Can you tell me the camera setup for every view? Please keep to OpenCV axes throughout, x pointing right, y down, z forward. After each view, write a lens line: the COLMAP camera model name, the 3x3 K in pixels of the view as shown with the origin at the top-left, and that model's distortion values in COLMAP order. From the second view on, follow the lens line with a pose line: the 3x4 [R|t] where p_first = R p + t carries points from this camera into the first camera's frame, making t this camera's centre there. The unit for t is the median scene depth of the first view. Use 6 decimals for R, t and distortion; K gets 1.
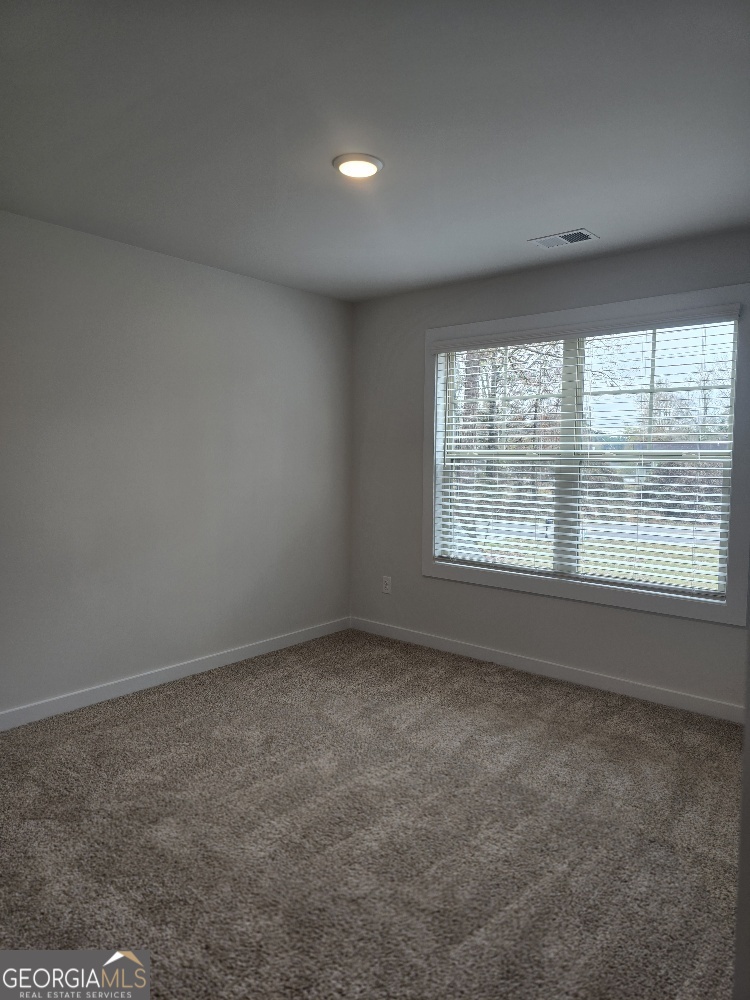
lens RADIAL K [[665.6, 0, 379.1], [0, 665.6, 499.0], [0, 0, 1]] dist [0.068234, -0.064461]
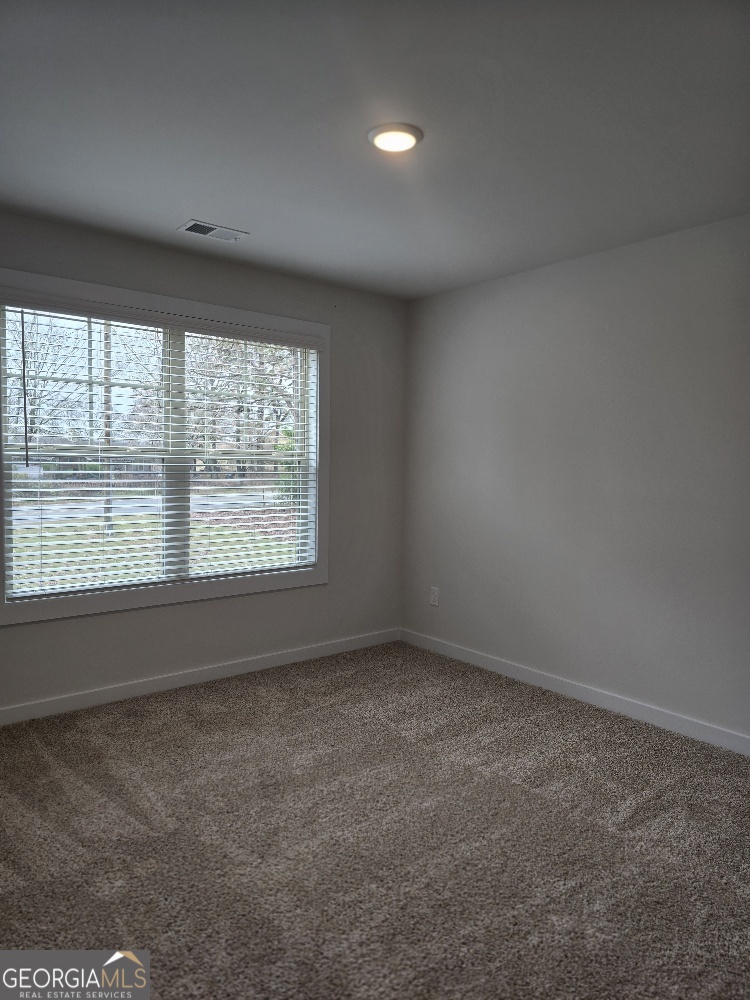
lens RADIAL K [[665.6, 0, 379.1], [0, 665.6, 499.0], [0, 0, 1]] dist [0.068234, -0.064461]
pose [[0.137195, -0.072329, 0.987900, -0.615709], [0.048888, 0.996610, 0.066177, -0.049166], [-0.989337, 0.039217, 0.140266, 0.584318]]
